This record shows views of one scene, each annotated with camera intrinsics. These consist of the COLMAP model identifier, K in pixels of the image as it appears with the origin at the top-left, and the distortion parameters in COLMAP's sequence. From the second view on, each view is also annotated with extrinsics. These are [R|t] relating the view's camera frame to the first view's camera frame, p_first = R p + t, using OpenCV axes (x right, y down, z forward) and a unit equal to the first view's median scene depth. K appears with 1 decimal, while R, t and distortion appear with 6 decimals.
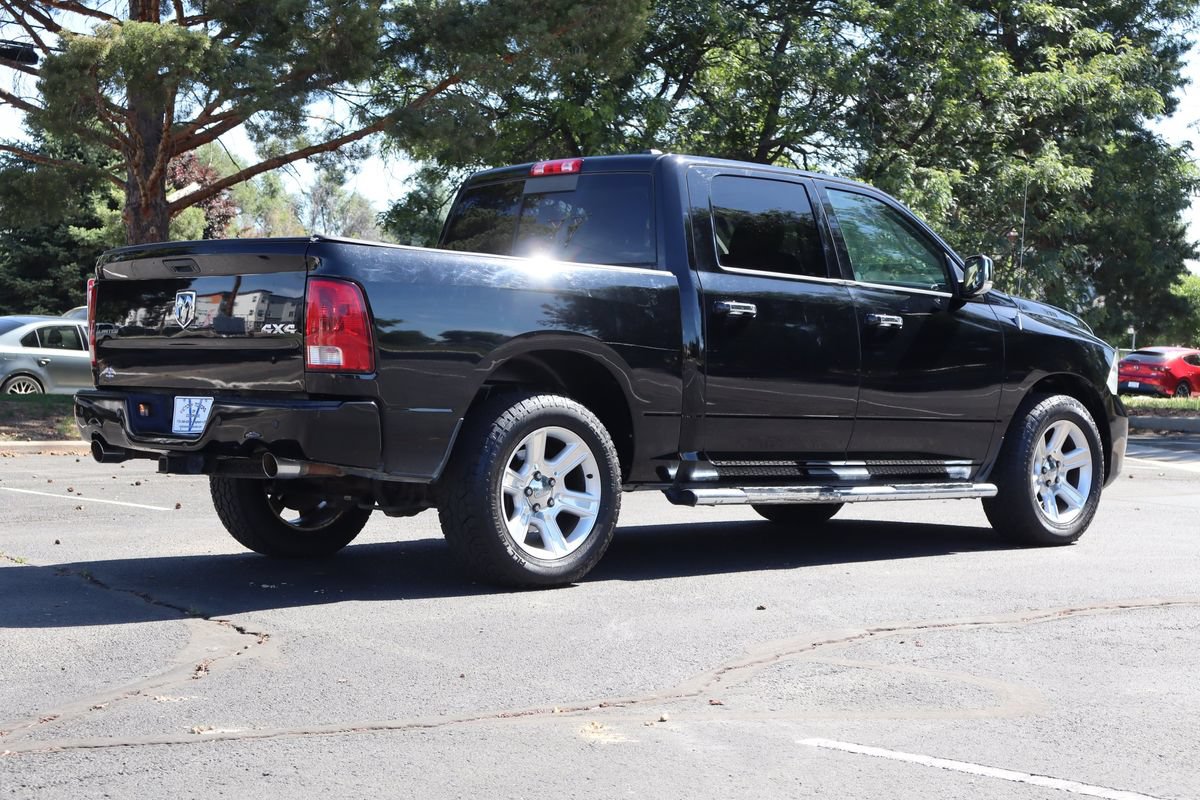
lens RADIAL K [[1985.8, 0, 600.0], [0, 1985.8, 400.0], [0, 0, 1]] dist [-0.004279, -0.046265]
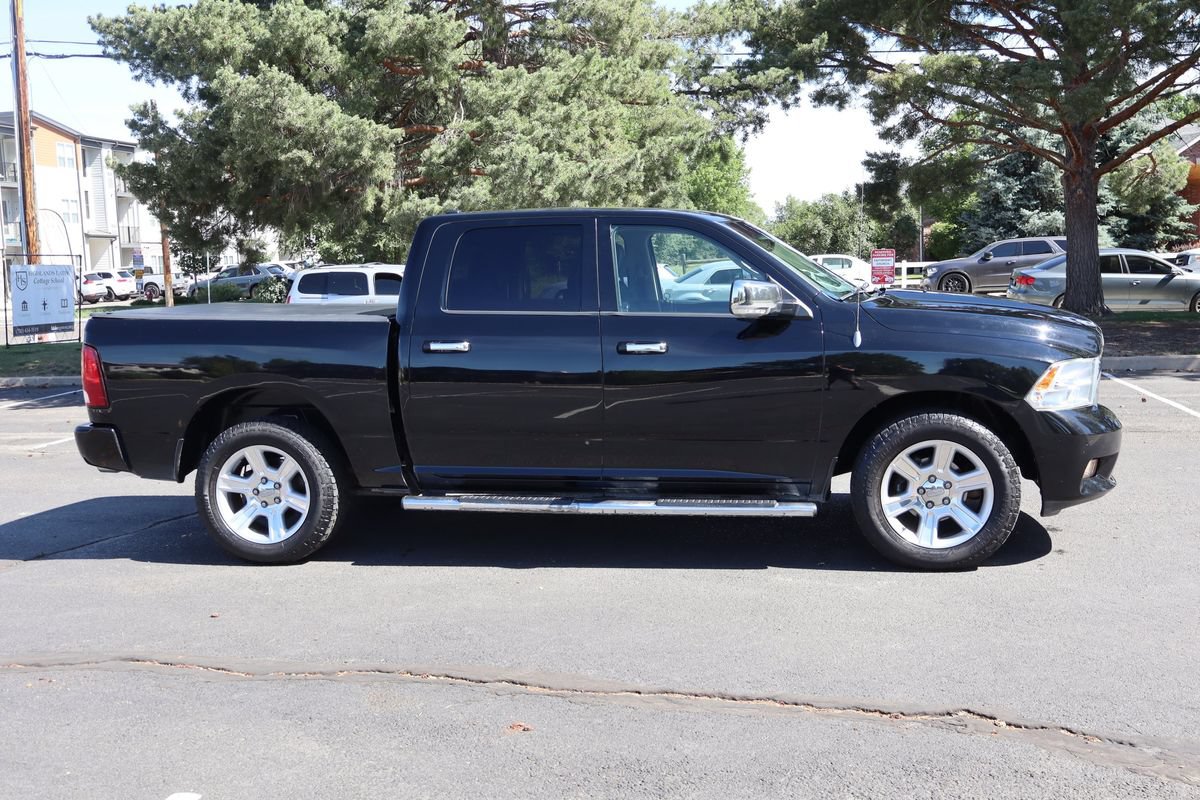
lens RADIAL K [[1244.3, 0, 600.0], [0, 1244.3, 400.0], [0, 0, 1]] dist [-0.005569, 0.008416]
pose [[0.611940, 0.049602, -0.789347, 0.679185], [0.029668, 0.995889, 0.085581, -0.071840], [0.790347, -0.075788, 0.607953, 0.593167]]
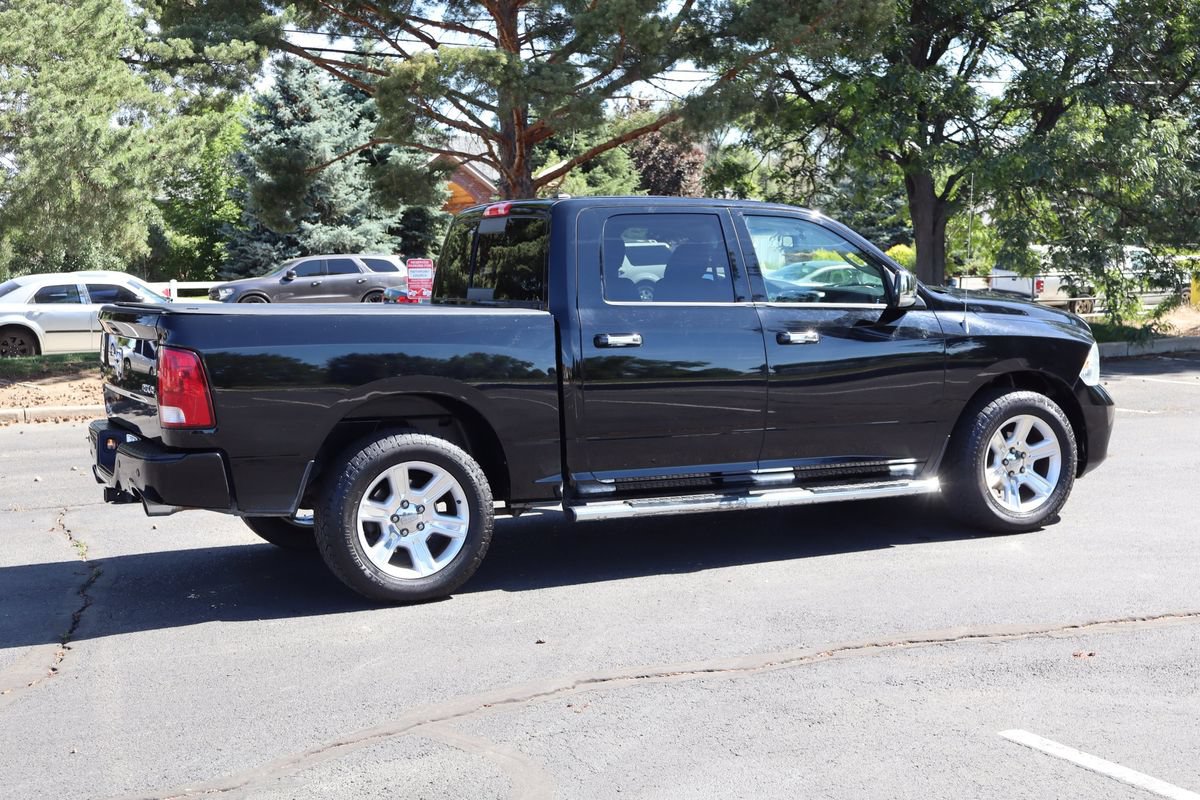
lens RADIAL K [[1571.3, 0, 600.0], [0, 1571.3, 400.0], [0, 0, 1]] dist [0.008130, 0.002931]
pose [[0.957132, -0.010631, -0.289456, 0.295985], [0.030700, 0.997421, 0.064879, -0.066856], [0.288020, -0.070984, 0.954990, 0.159070]]
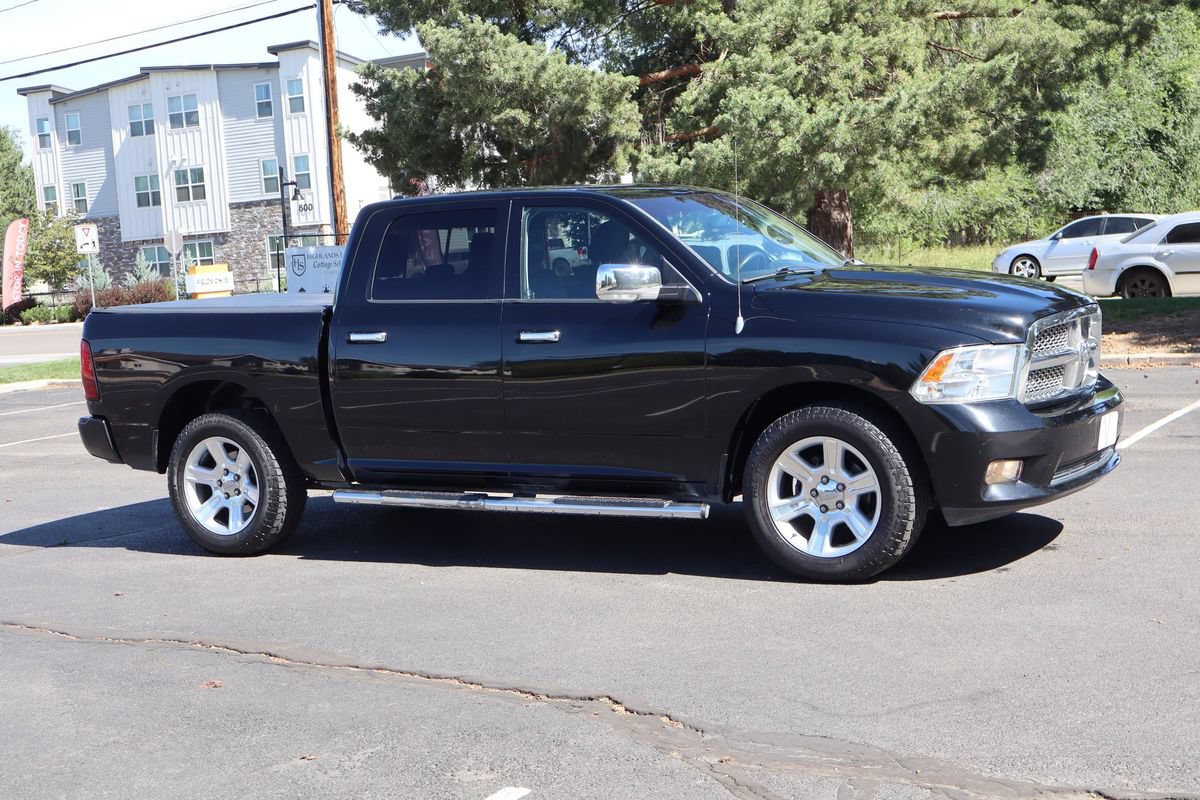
lens RADIAL K [[1696.9, 0, 600.0], [0, 1696.9, 400.0], [0, 0, 1]] dist [0.010381, -0.014015]
pose [[0.301505, 0.047828, -0.952264, 1.008960], [0.052833, 0.996369, 0.066771, -0.065649], [0.952000, -0.070442, 0.297884, 0.795875]]
